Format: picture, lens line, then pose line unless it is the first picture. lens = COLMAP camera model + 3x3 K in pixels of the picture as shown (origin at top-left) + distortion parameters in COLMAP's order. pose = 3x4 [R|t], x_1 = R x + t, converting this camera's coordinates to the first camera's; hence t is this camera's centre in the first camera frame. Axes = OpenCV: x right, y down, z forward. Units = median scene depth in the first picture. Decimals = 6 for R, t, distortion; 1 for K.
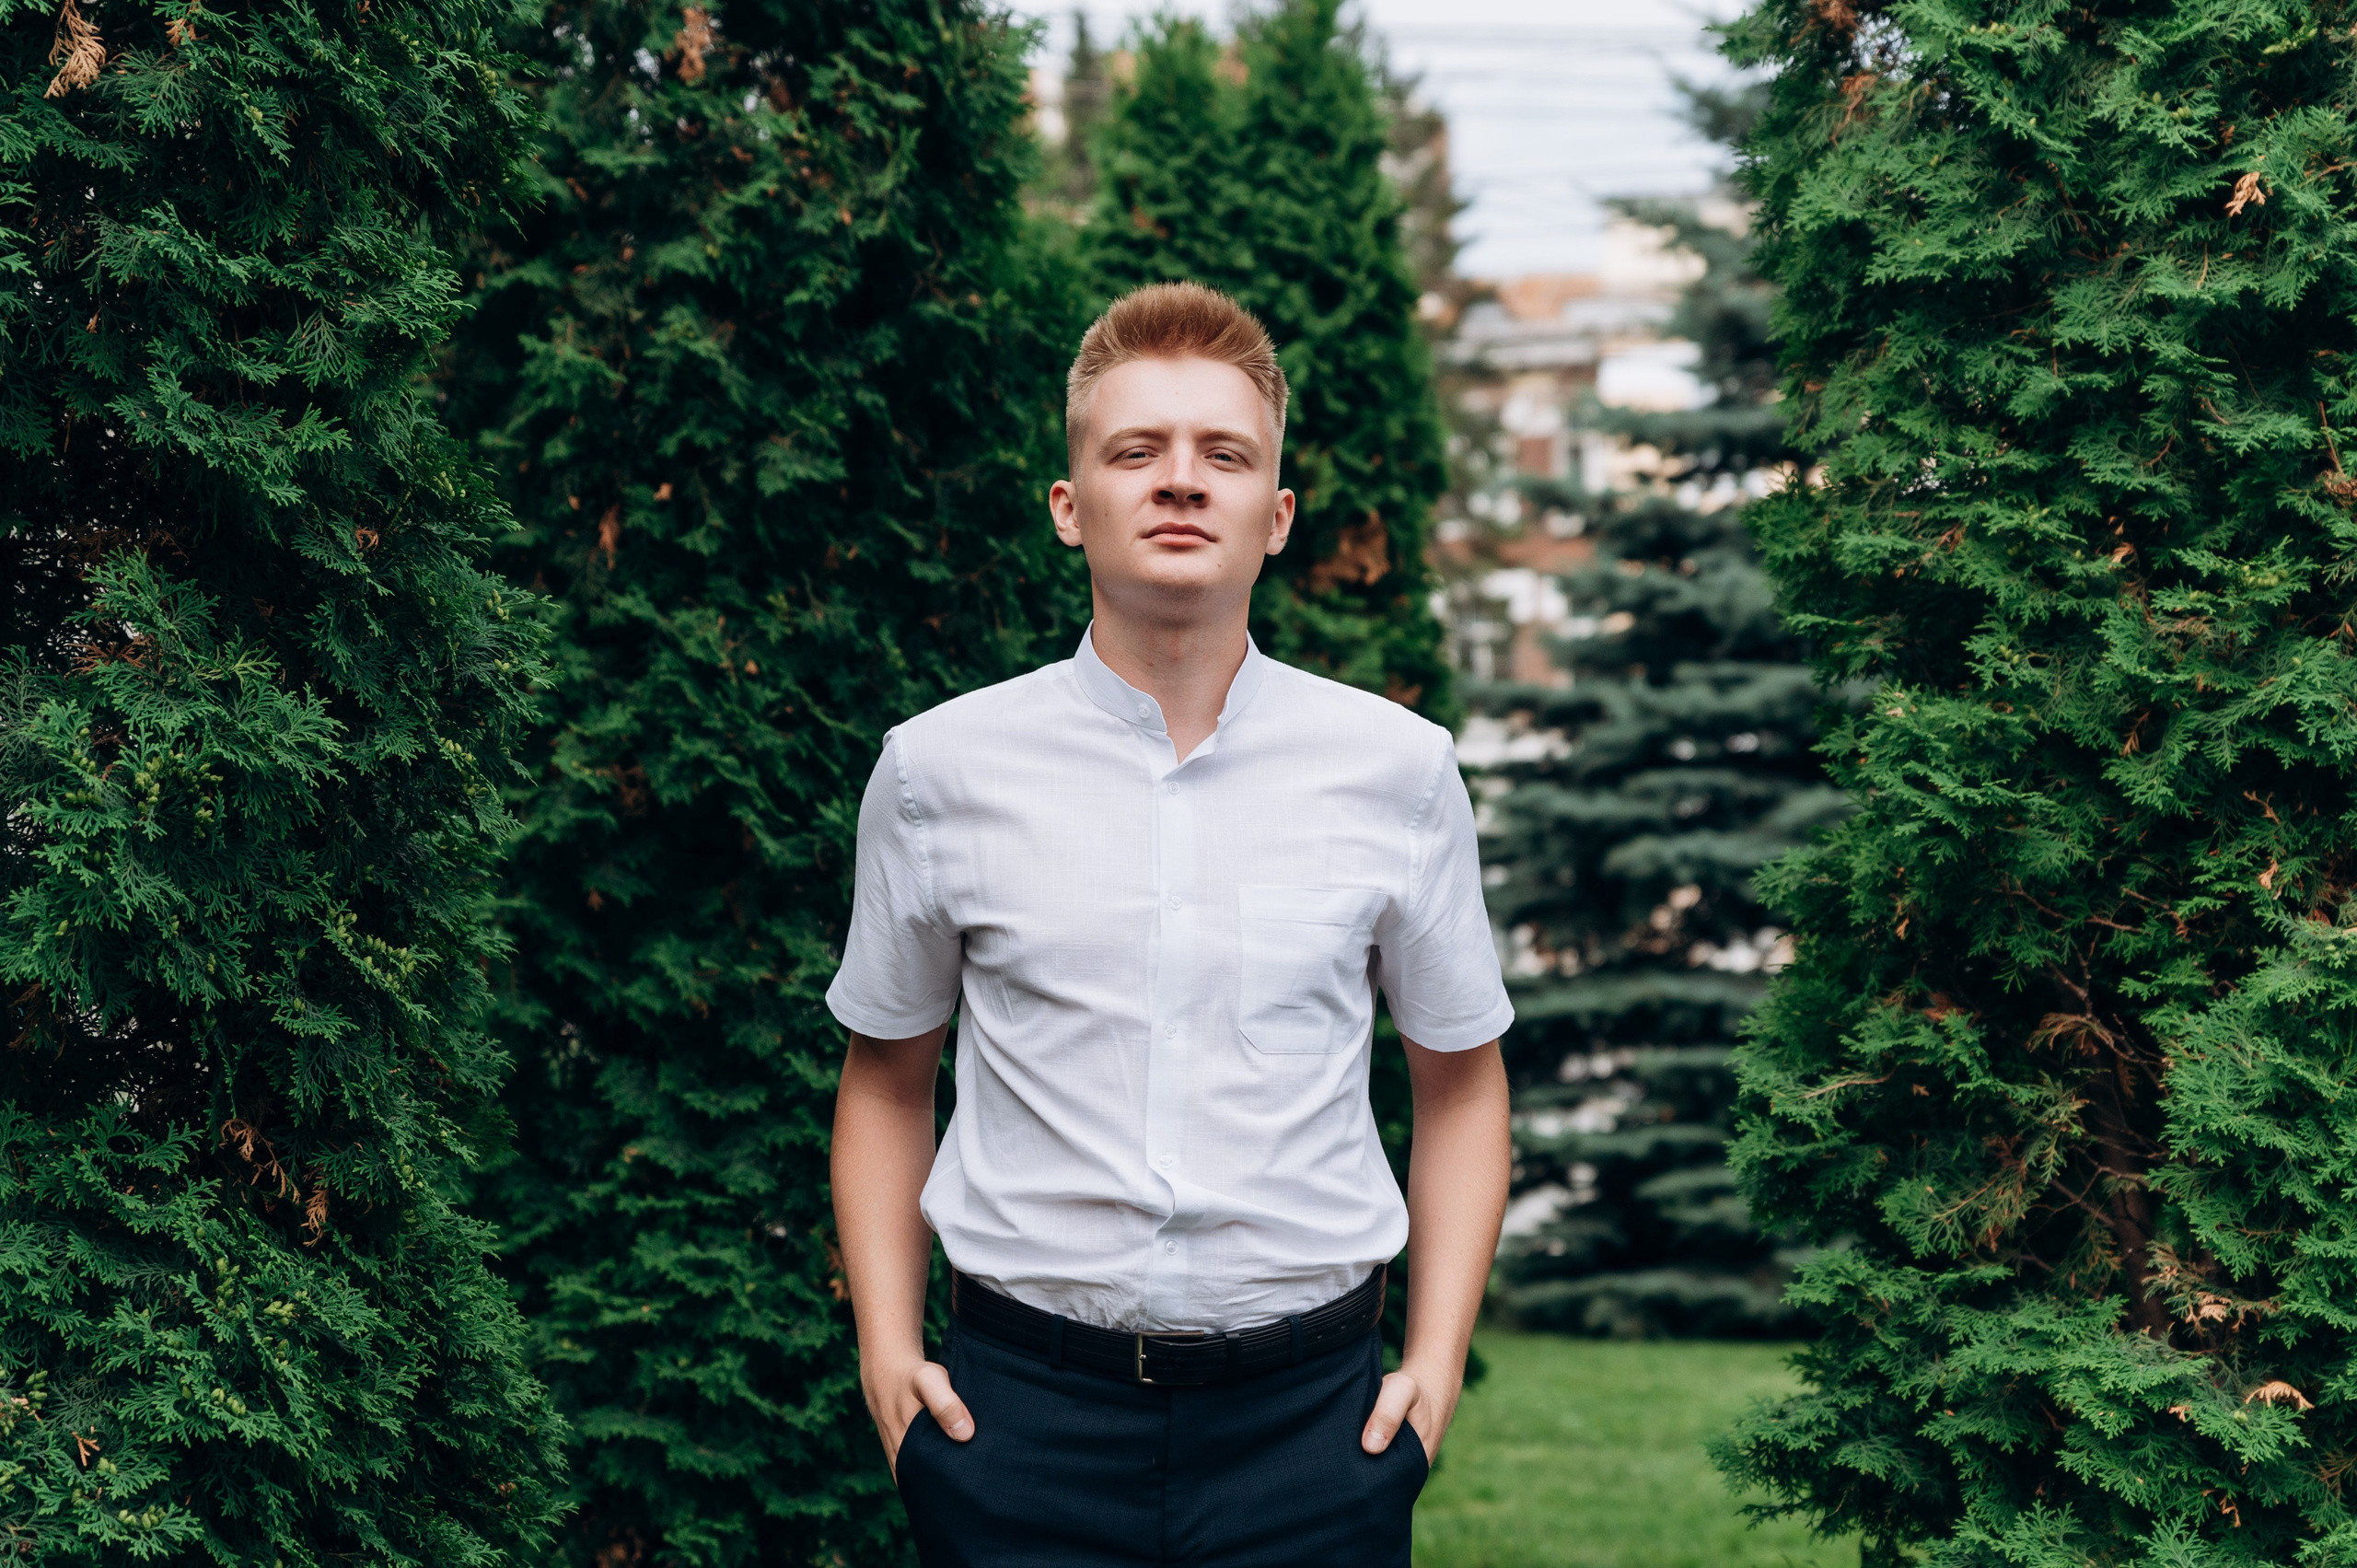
lens RADIAL K [[4661.1, 0, 1164.7], [0, 4661.1, 793.8], [0, 0, 1]] dist [0.107385, 0.000000]
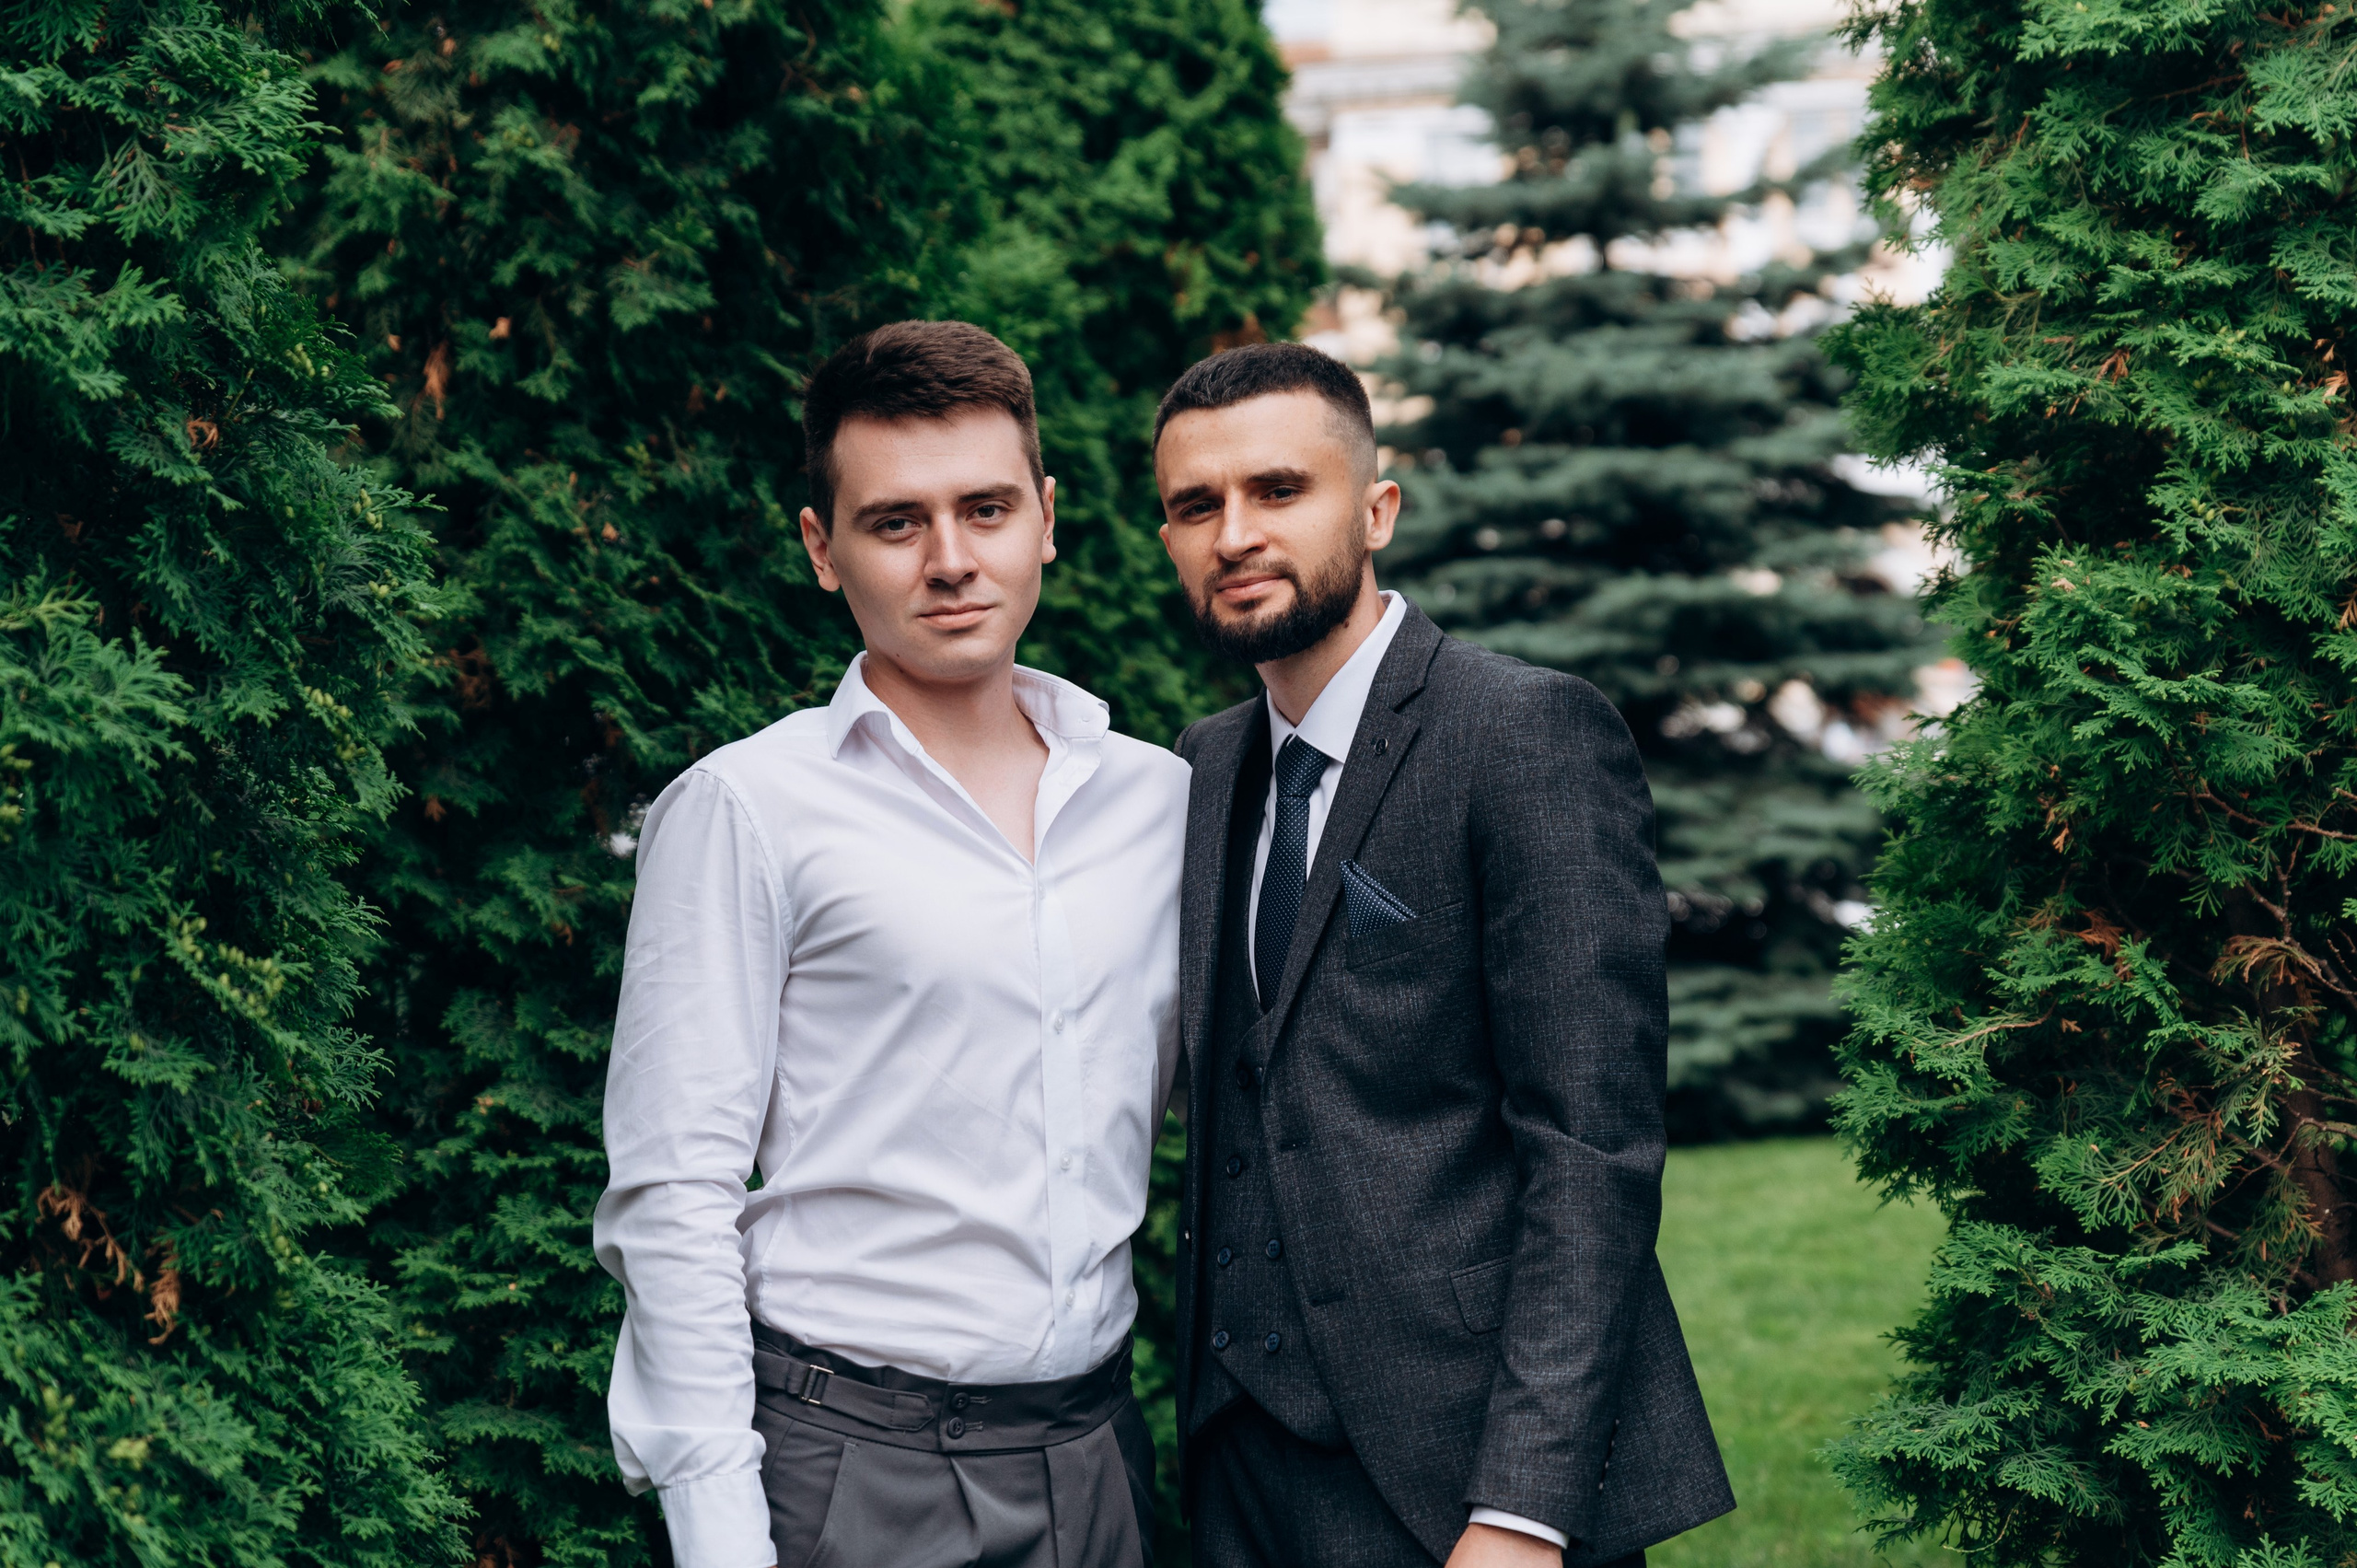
lens RADIAL K [[4661.1, 0, 1195.8], [0, 4661.1, 767.9], [0, 0, 1]] dist [0.107385, 0.000000]
pose [[0.997616, -0.028252, 0.062966, -0.047847], [0.025530, 0.998722, 0.043620, -0.024133], [-0.064118, -0.041909, 0.997062, 0.181211]]
